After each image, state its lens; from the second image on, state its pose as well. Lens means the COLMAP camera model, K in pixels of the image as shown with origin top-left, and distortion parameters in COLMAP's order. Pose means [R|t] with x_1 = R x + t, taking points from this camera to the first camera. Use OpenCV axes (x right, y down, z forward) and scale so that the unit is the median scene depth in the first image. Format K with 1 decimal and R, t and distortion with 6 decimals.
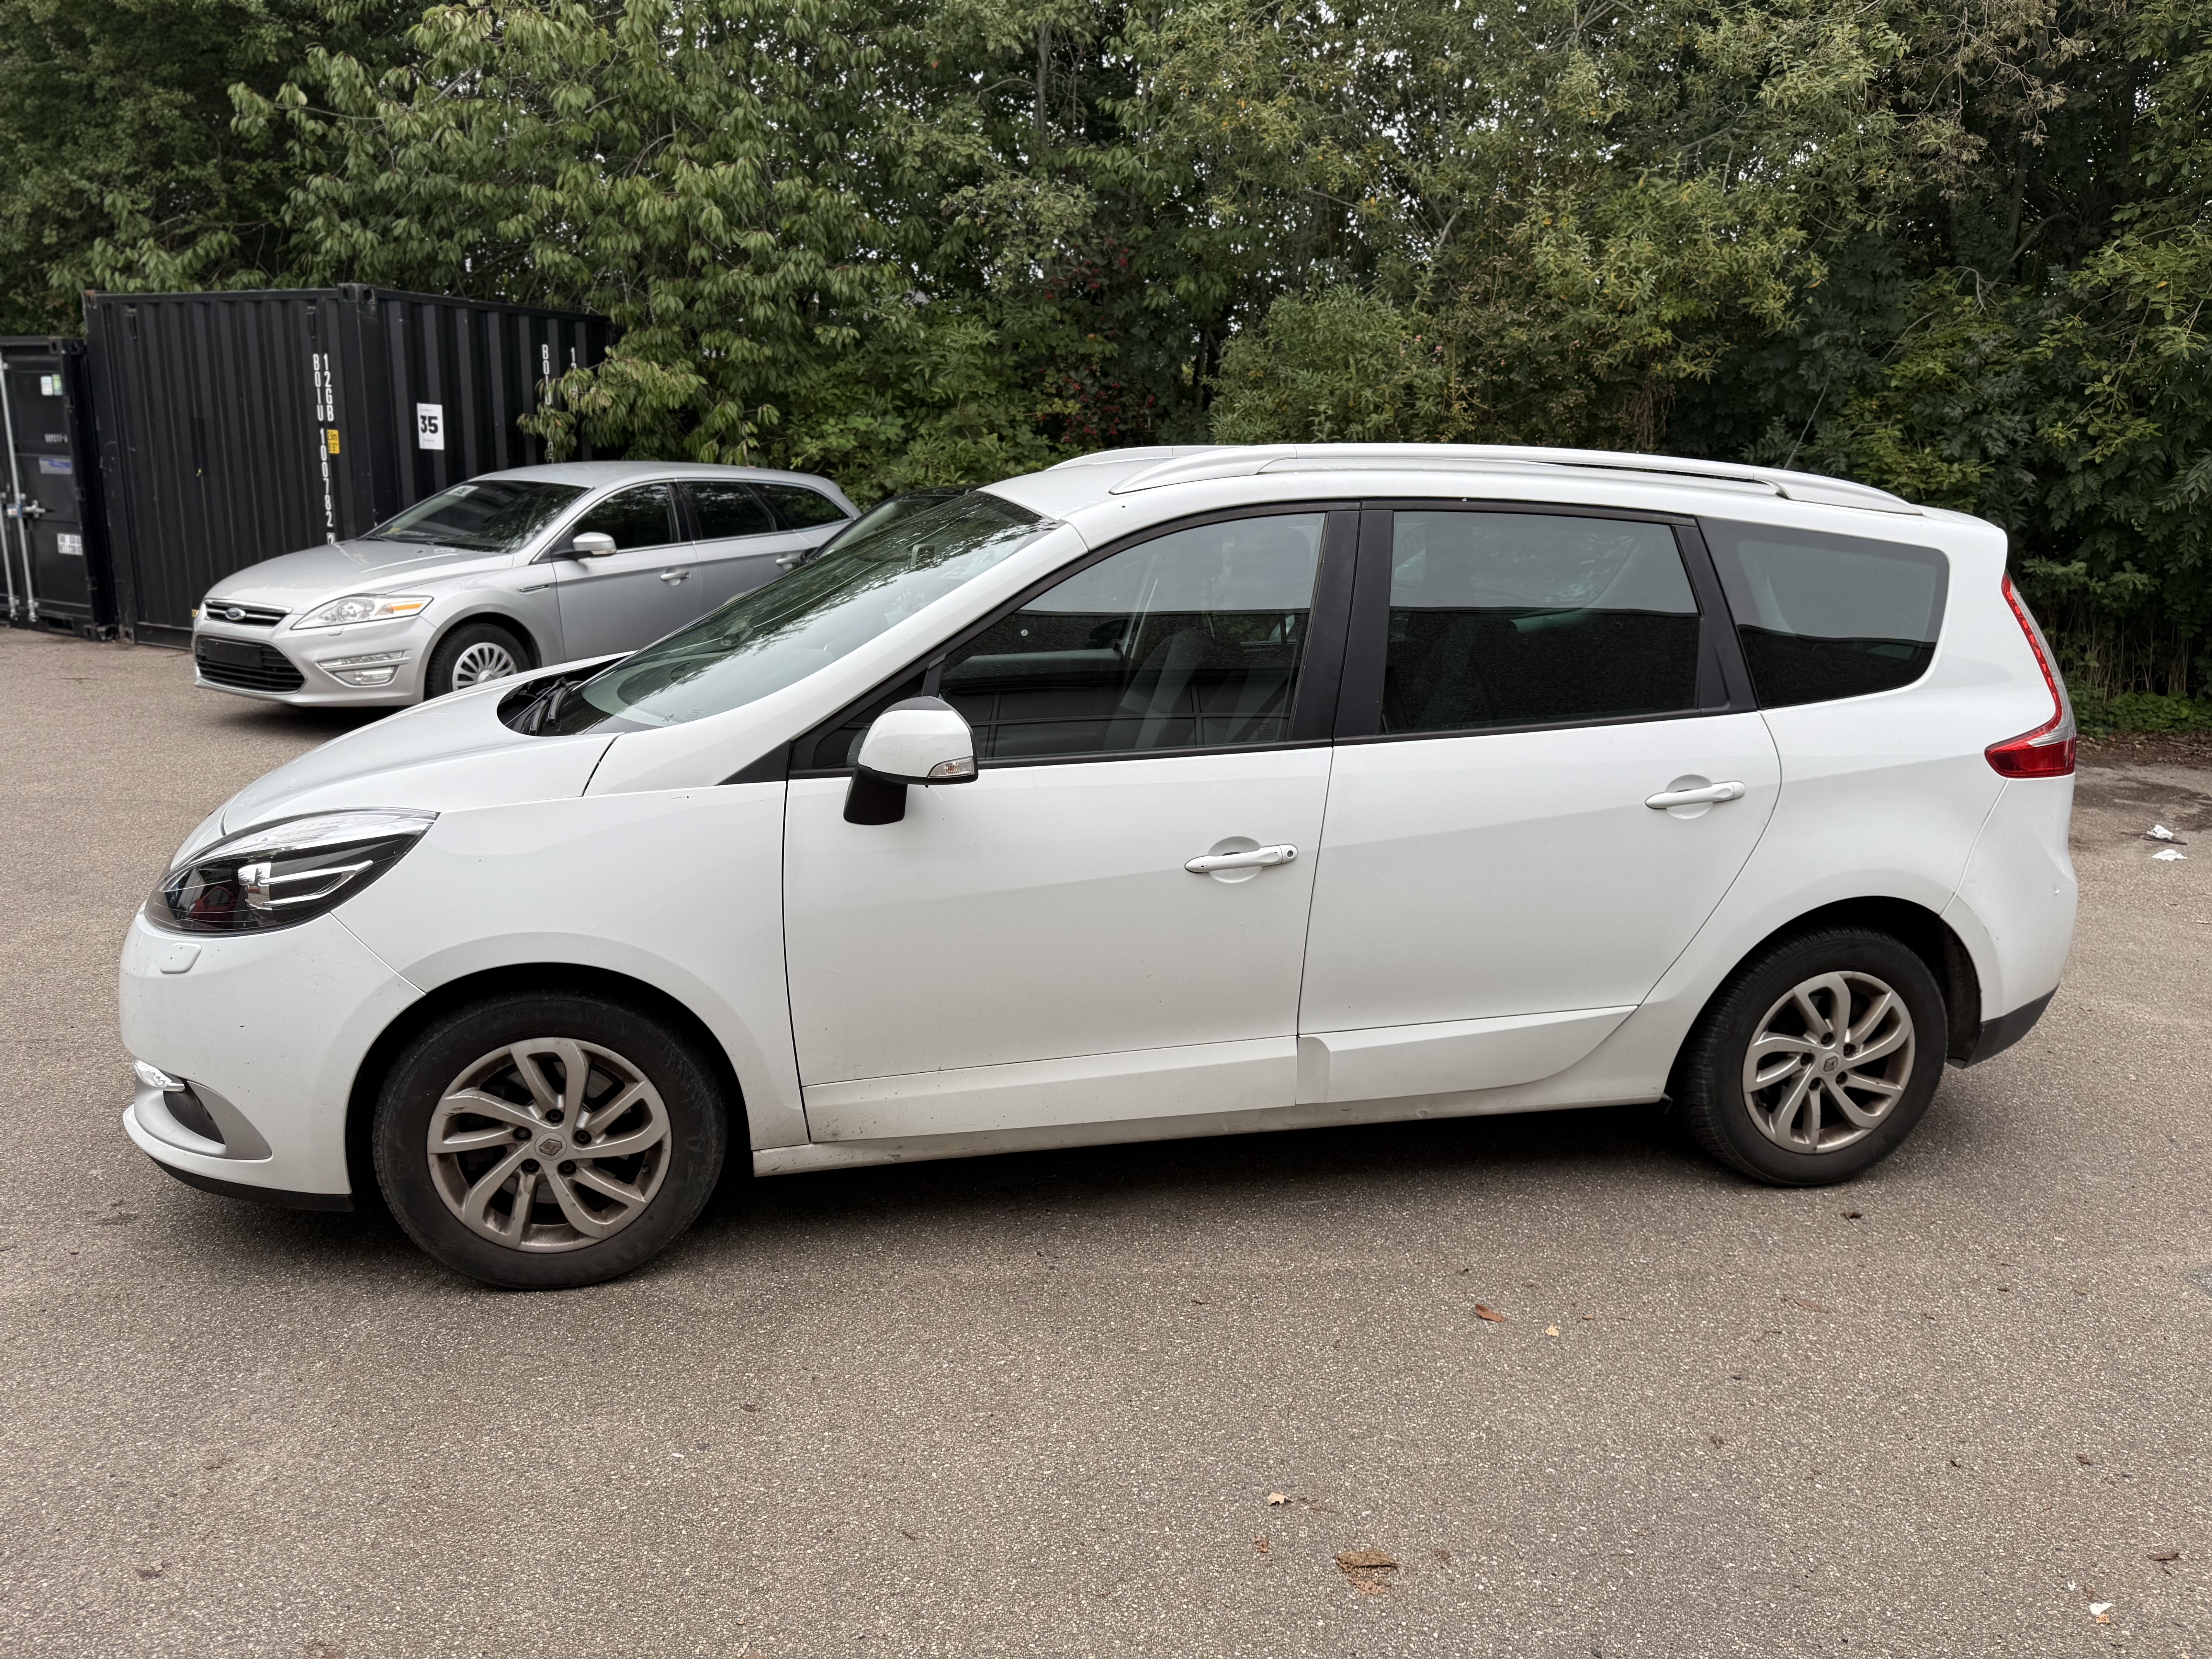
lens RADIAL K [[1562.9, 0, 1105.1], [0, 1562.9, 860.0], [0, 0, 1]] dist [0.002660, -0.012977]
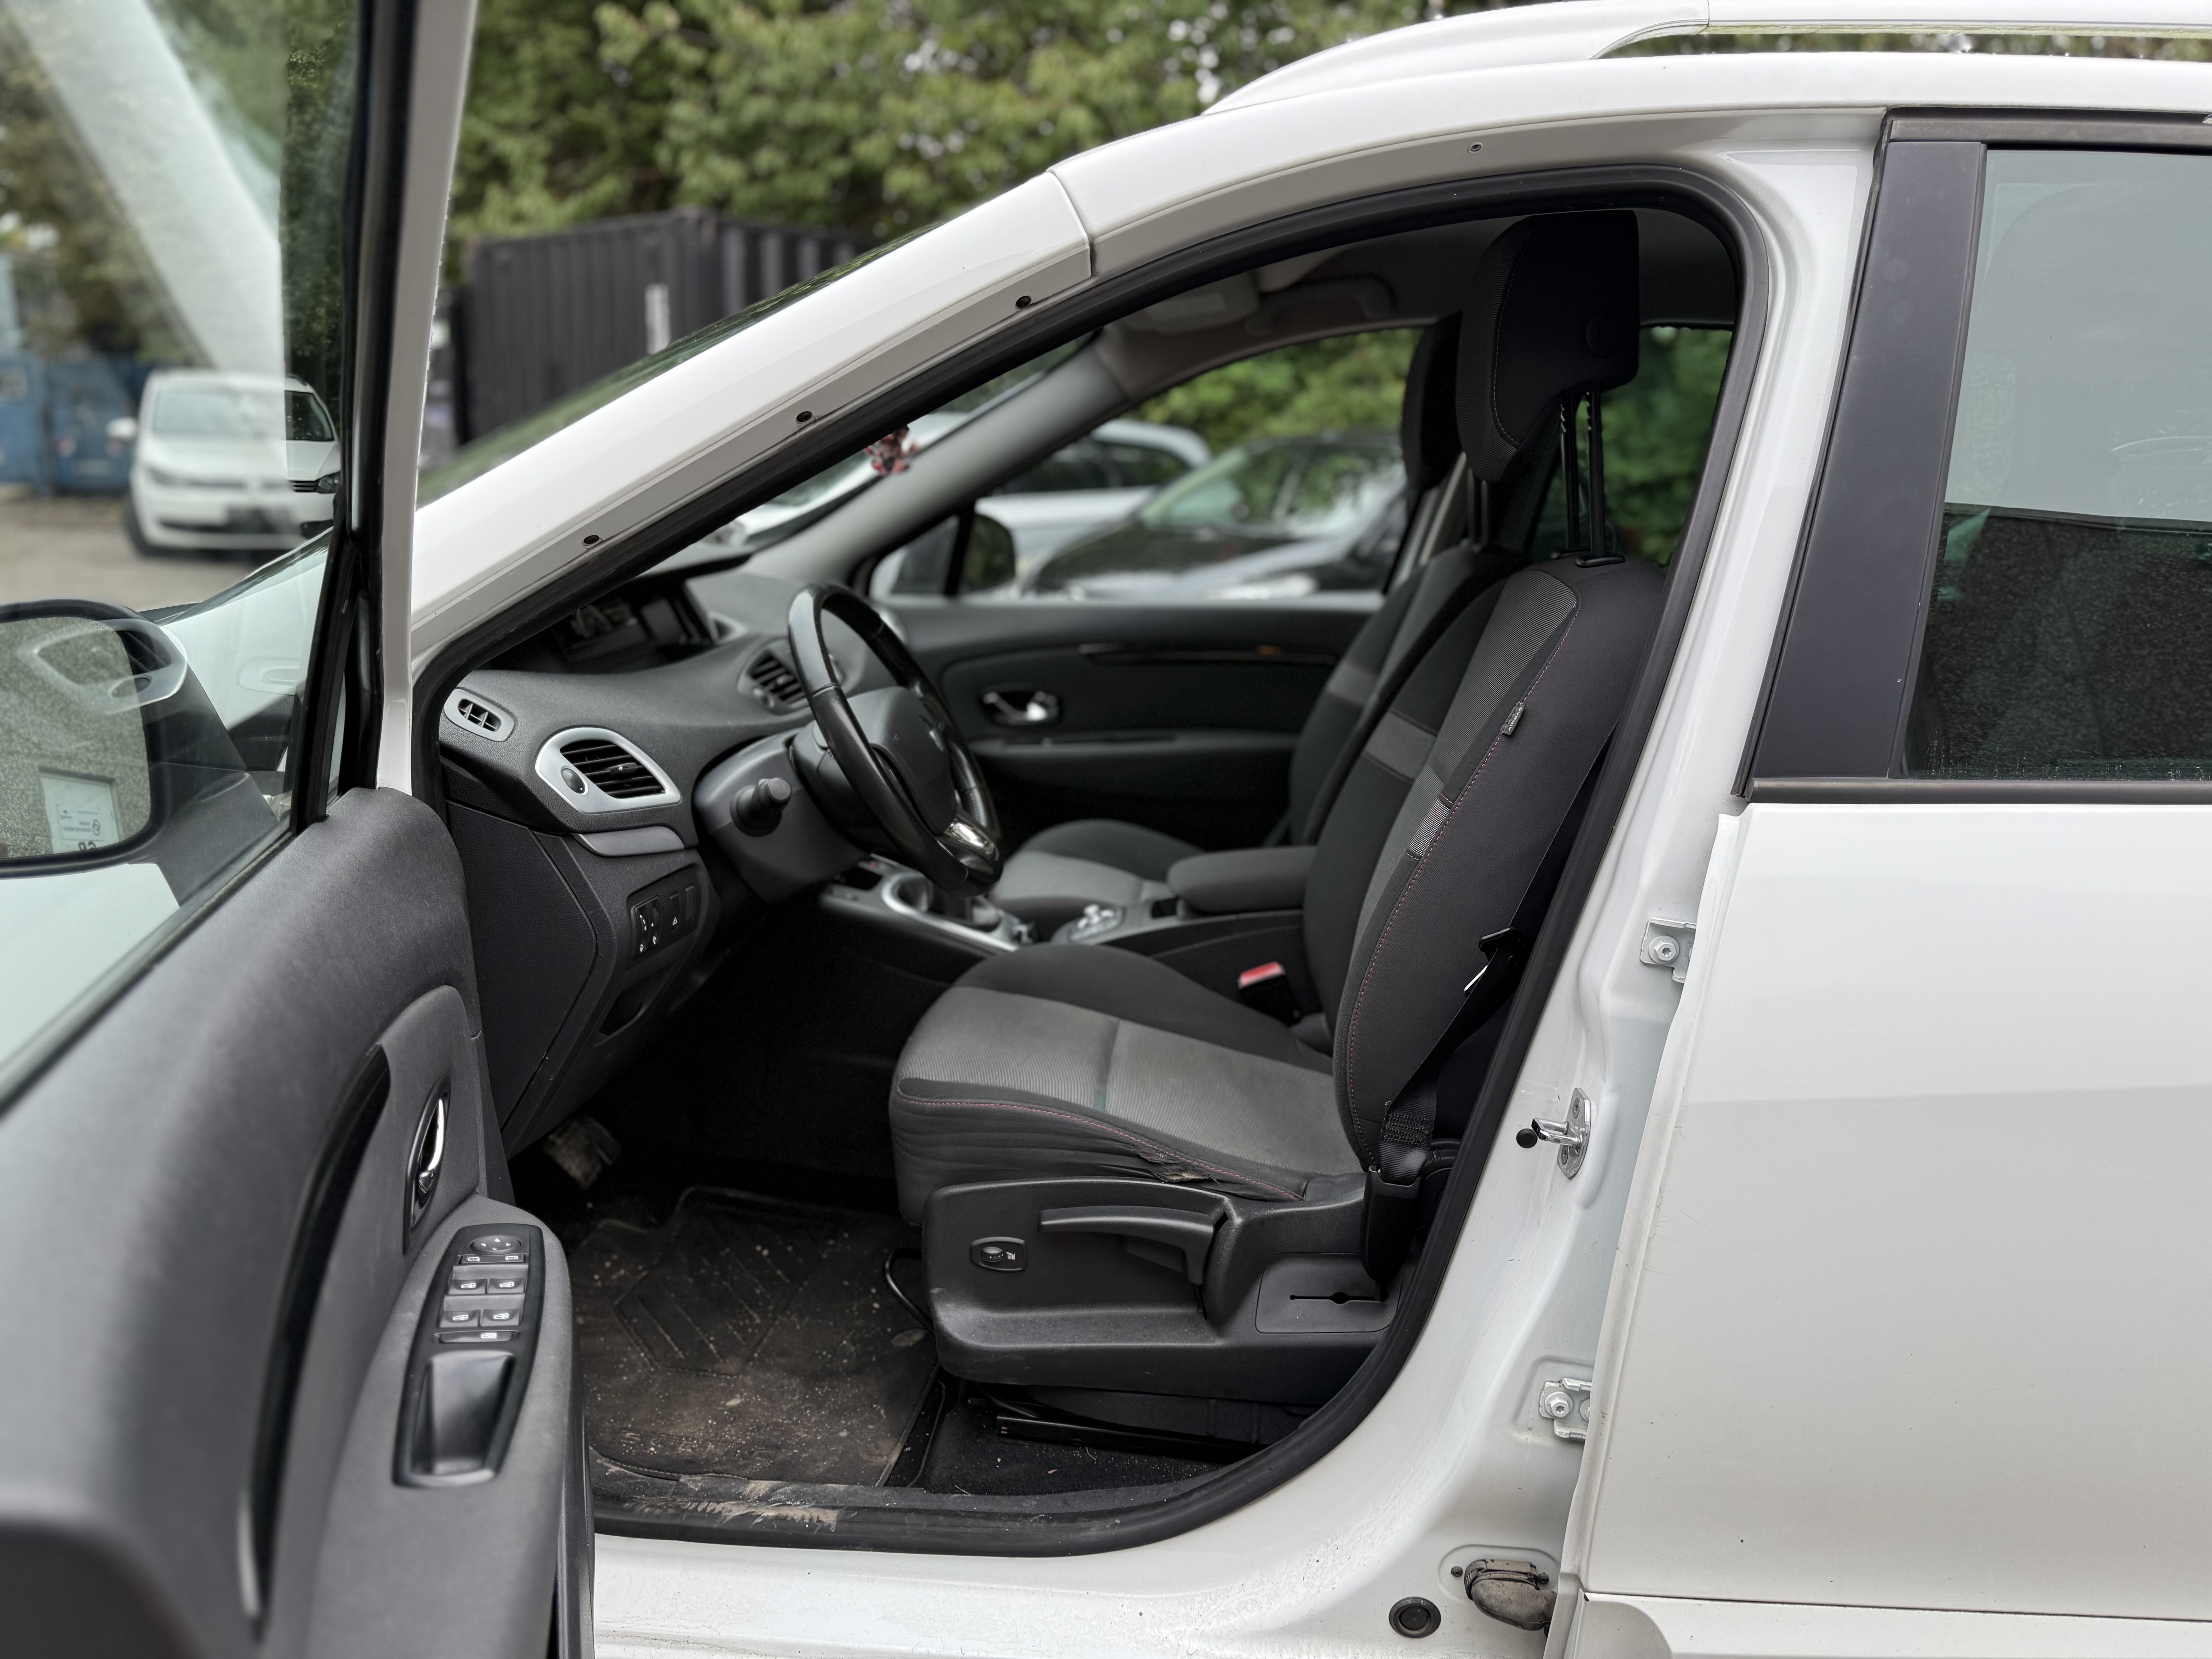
lens RADIAL K [[1562.9, 0, 1105.1], [0, 1562.9, 860.0], [0, 0, 1]] dist [0.002660, -0.012977]
pose [[0.956595, 0.085269, -0.278668, 0.030830], [-0.087994, 0.996117, 0.002740, -0.014193], [0.277820, 0.021900, 0.960383, 0.179199]]
